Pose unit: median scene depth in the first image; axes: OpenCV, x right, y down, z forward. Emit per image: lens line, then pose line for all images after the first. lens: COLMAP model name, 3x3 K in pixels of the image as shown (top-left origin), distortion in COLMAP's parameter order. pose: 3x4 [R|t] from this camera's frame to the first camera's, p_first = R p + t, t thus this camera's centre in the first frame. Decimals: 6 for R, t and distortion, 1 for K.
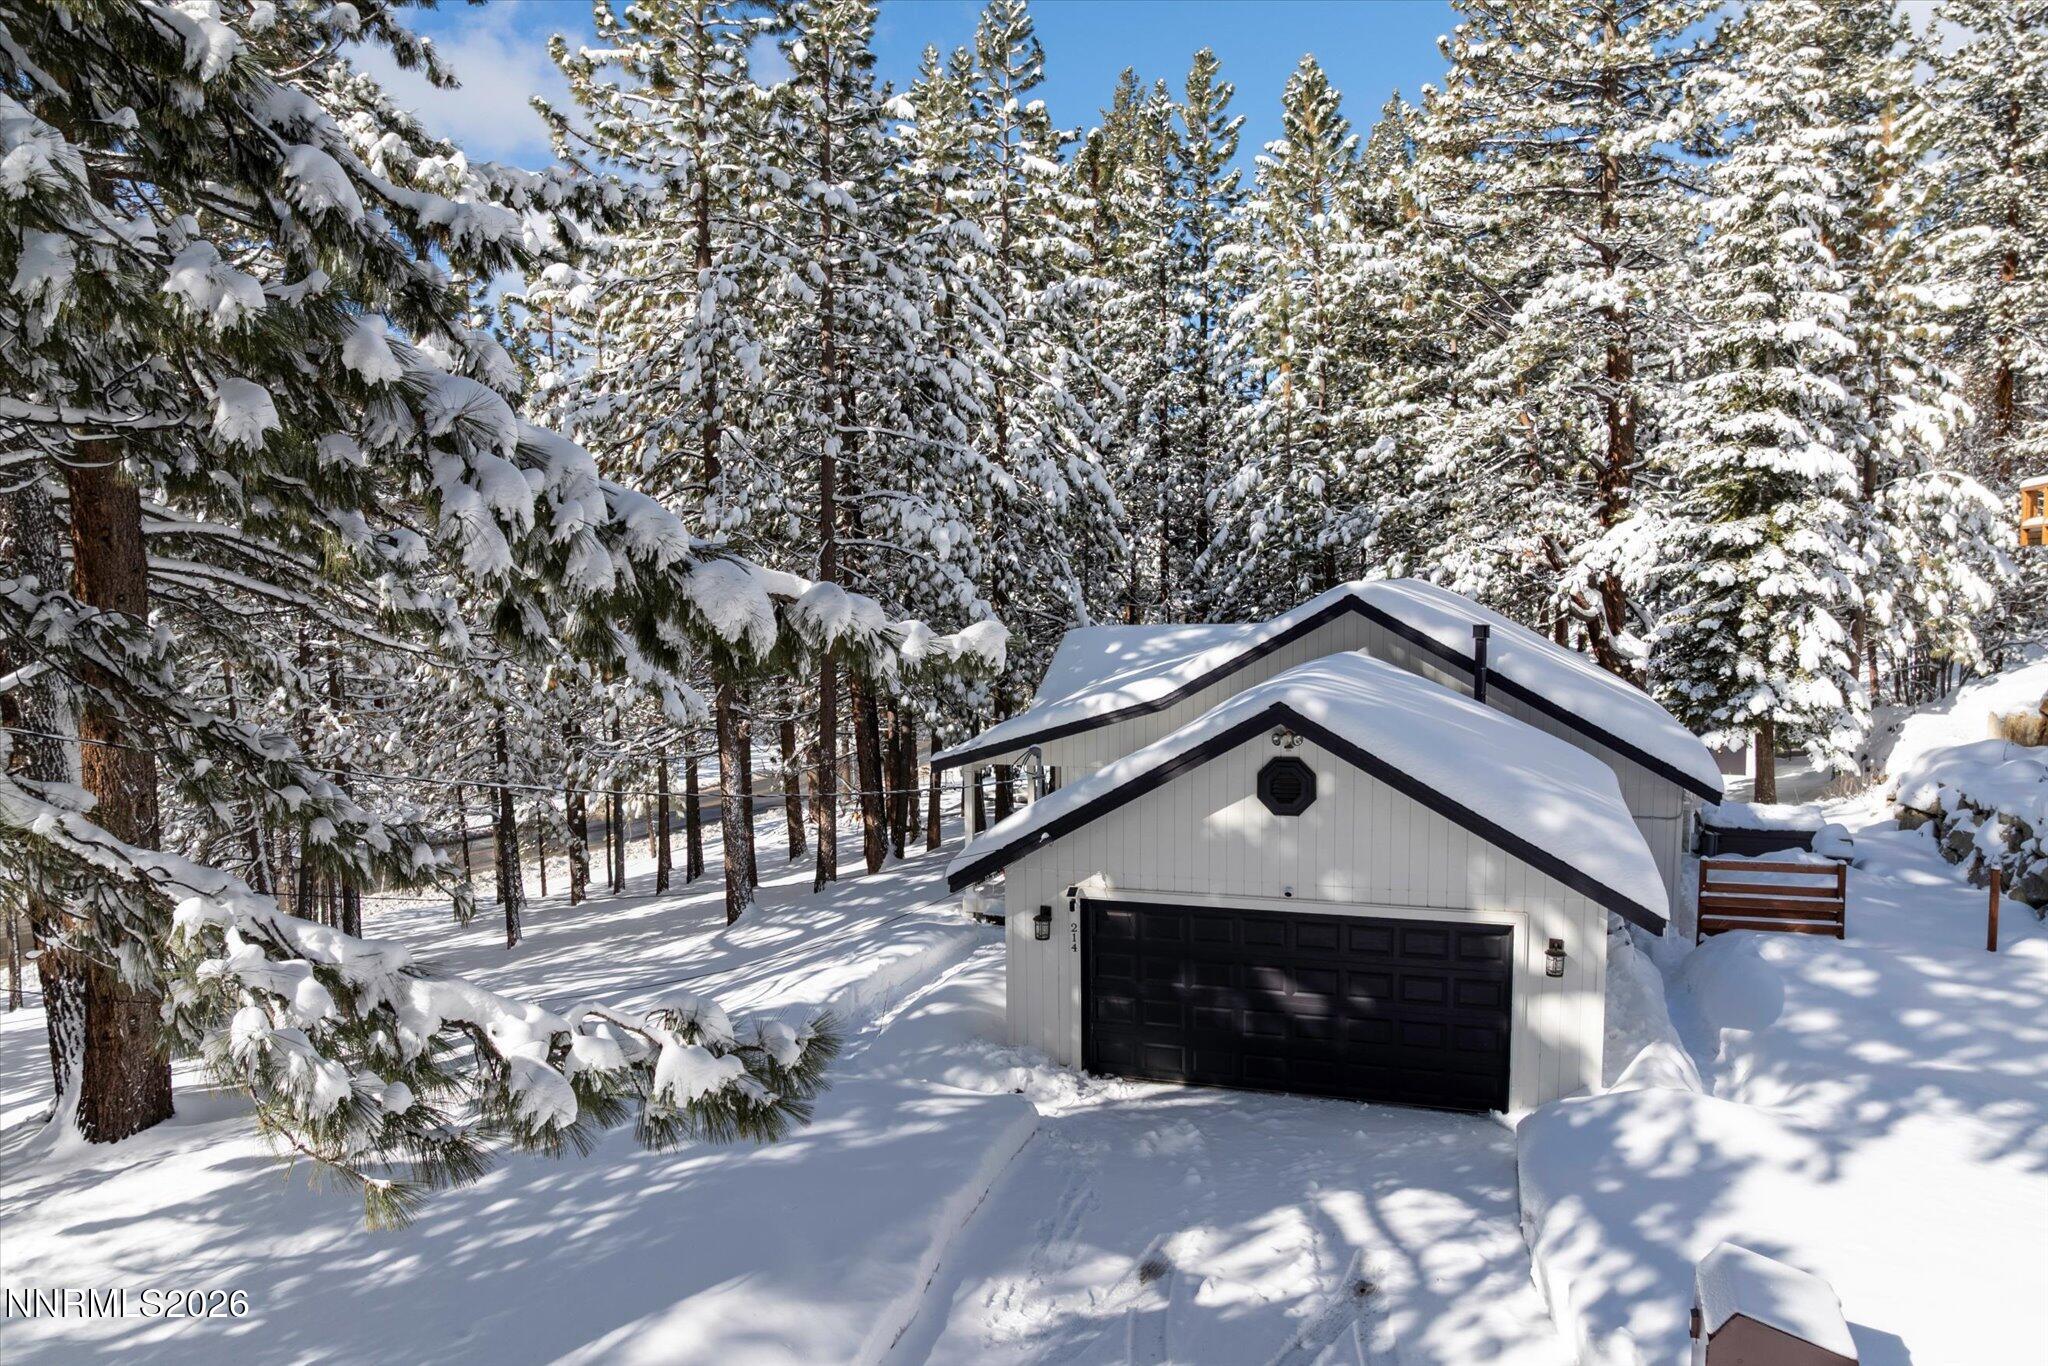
lens RADIAL K [[1523.1, 0, 1024.0], [0, 1523.1, 683.0], [0, 0, 1]] dist [-0.036385, -0.004368]
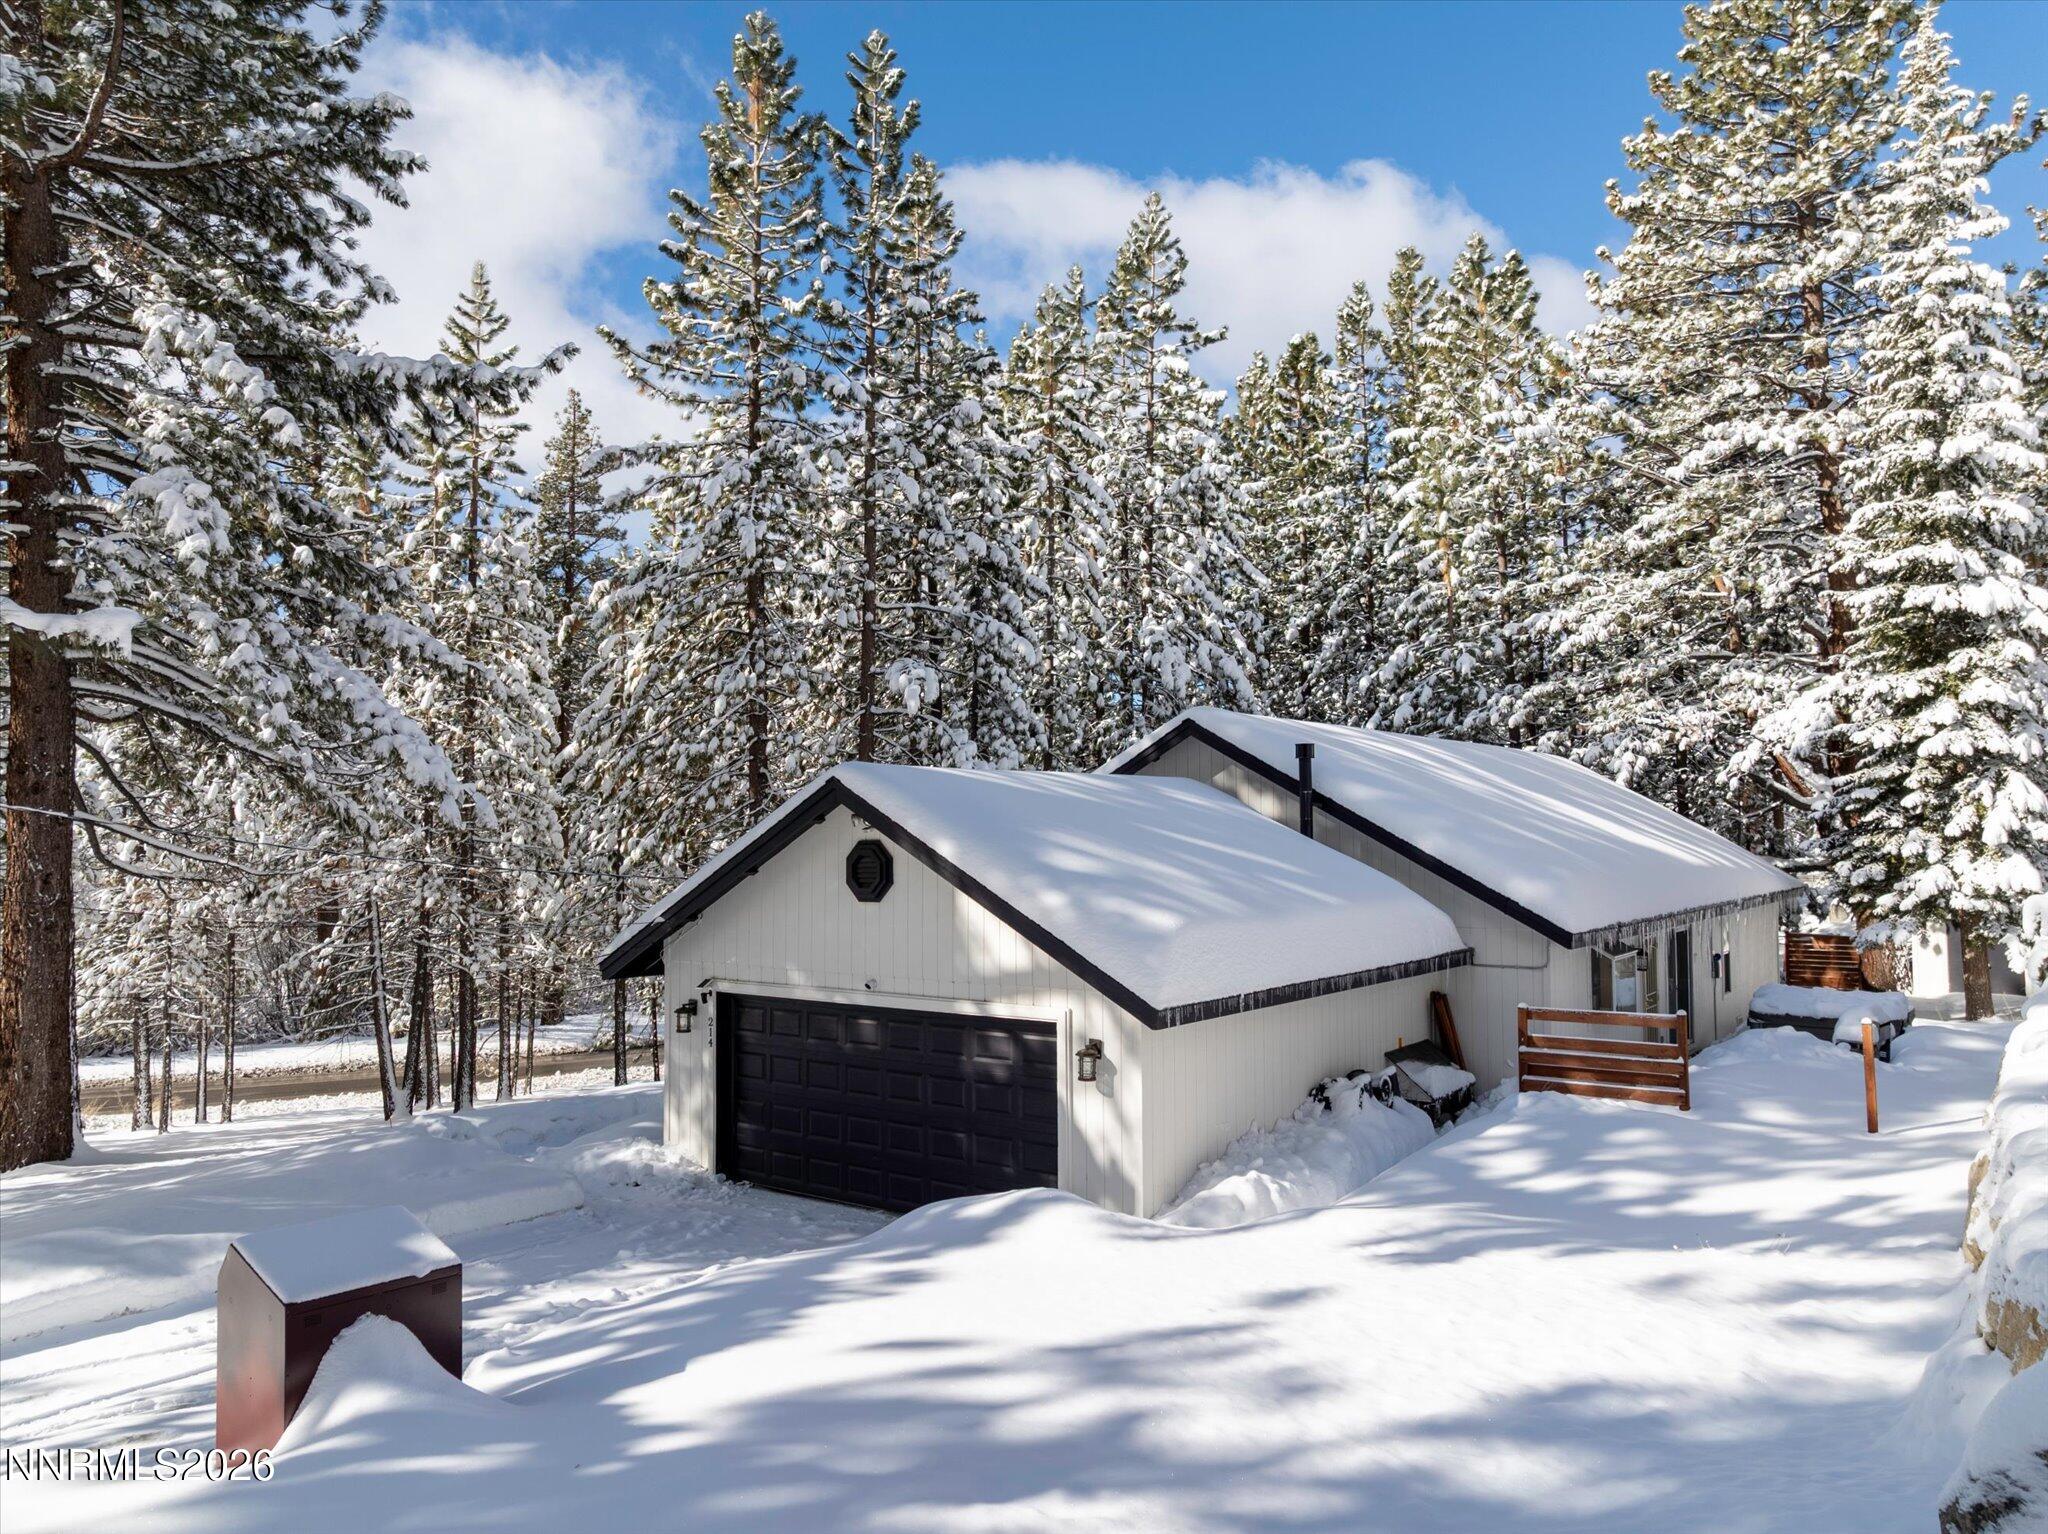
lens RADIAL K [[1516.3, 0, 1024.8], [0, 1516.3, 687.6], [0, 0, 1]] dist [-0.034880, 0.011005]
pose [[0.944948, -0.028297, -0.325995, 0.285535], [-0.027463, 0.985881, -0.165182, 0.053795], [0.326066, 0.165042, 0.930829, 0.062039]]
